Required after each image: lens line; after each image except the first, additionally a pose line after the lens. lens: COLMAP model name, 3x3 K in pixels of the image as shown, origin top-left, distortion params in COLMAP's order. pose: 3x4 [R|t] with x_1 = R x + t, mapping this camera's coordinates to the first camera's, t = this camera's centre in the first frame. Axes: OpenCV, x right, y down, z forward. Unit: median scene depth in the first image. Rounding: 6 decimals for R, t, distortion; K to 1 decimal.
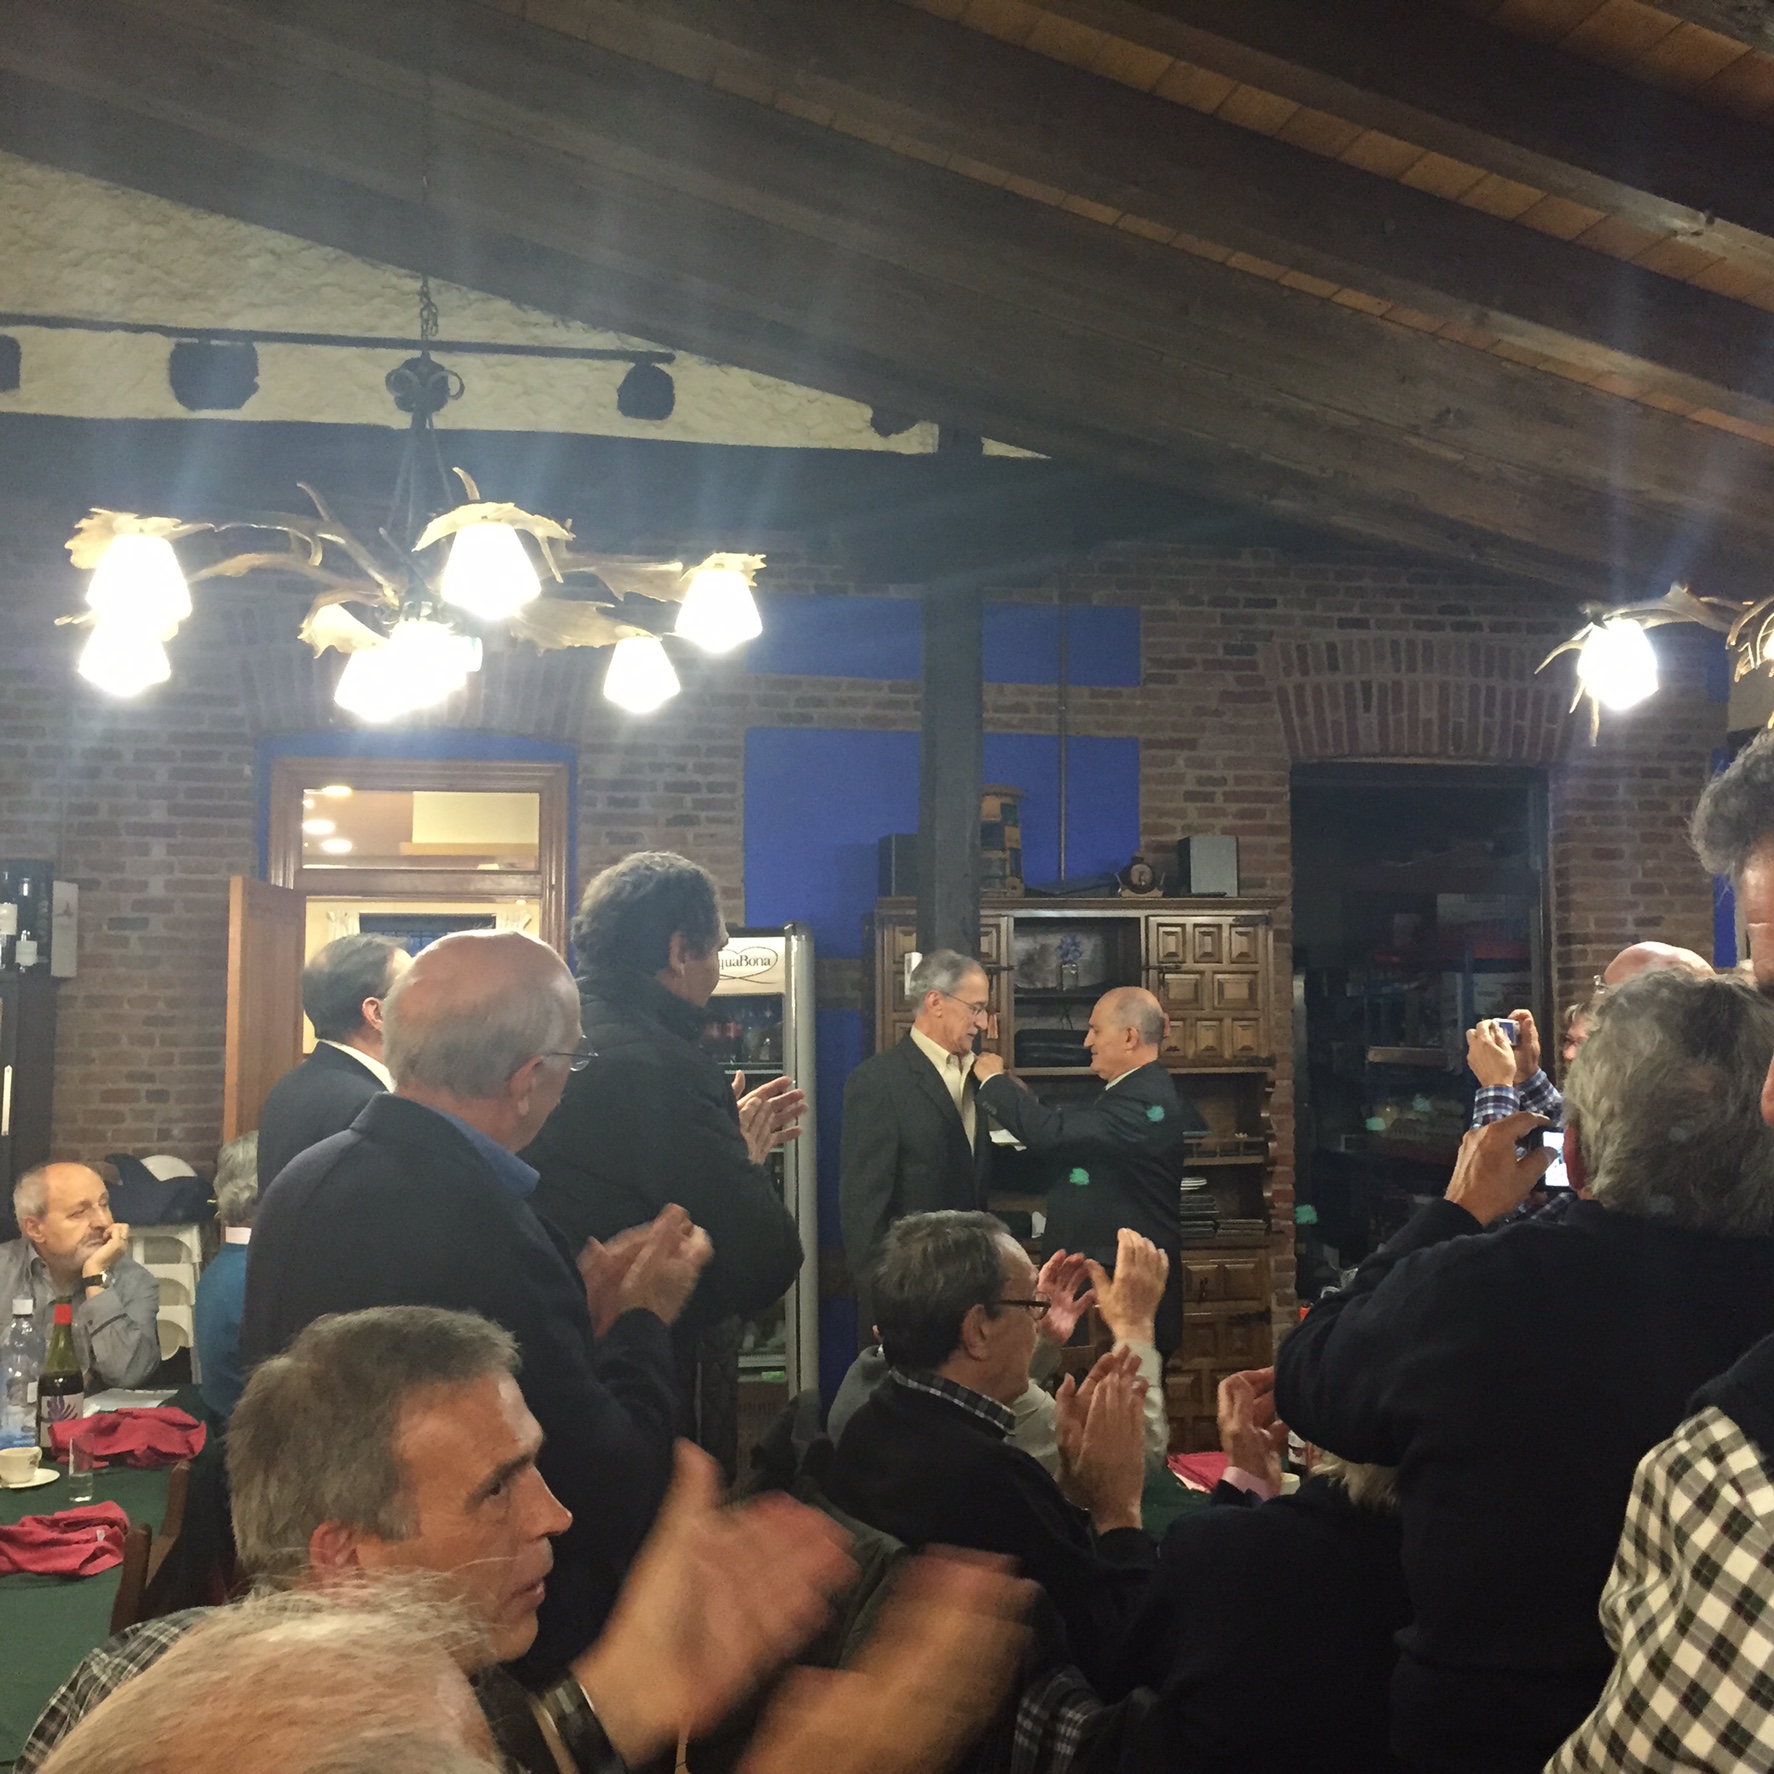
lens RADIAL K [[2012.2, 0, 890.4], [0, 2012.2, 877.3], [0, 0, 1]] dist [0.099307, -0.136569]
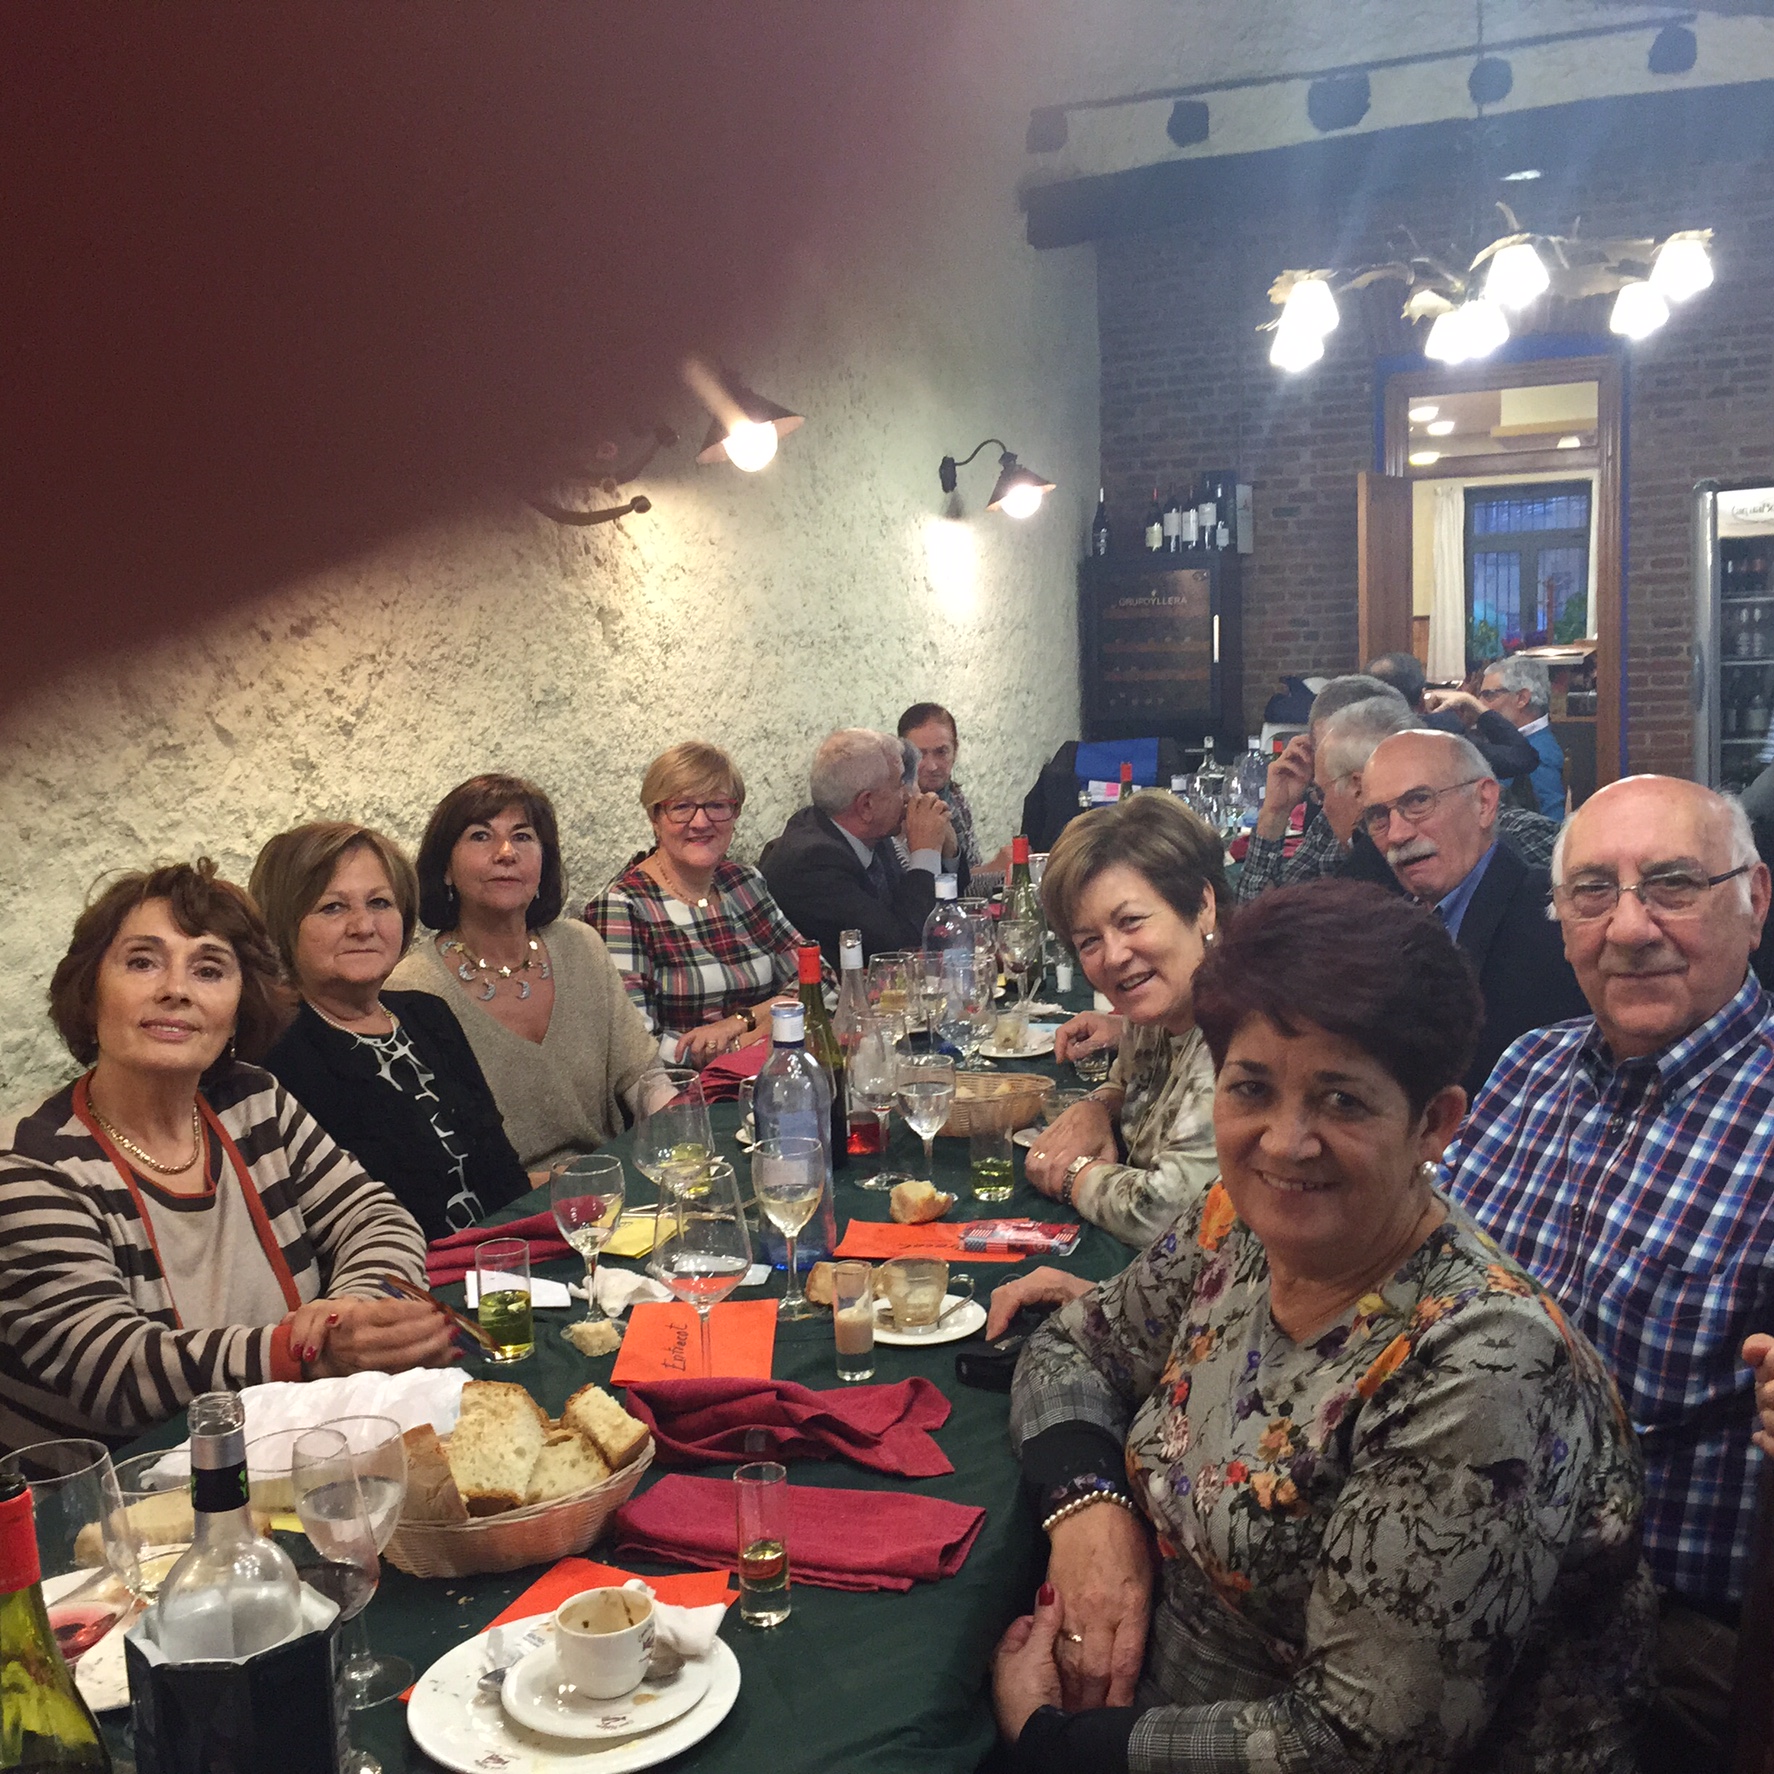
lens RADIAL K [[2012.2, 0, 890.4], [0, 2012.2, 877.3], [0, 0, 1]] dist [0.099307, -0.136569]
pose [[0.859798, 0.027017, -0.509919, 0.112160], [0.079330, 0.979408, 0.185653, -0.011702], [0.504434, -0.200076, 0.839950, -0.373499]]
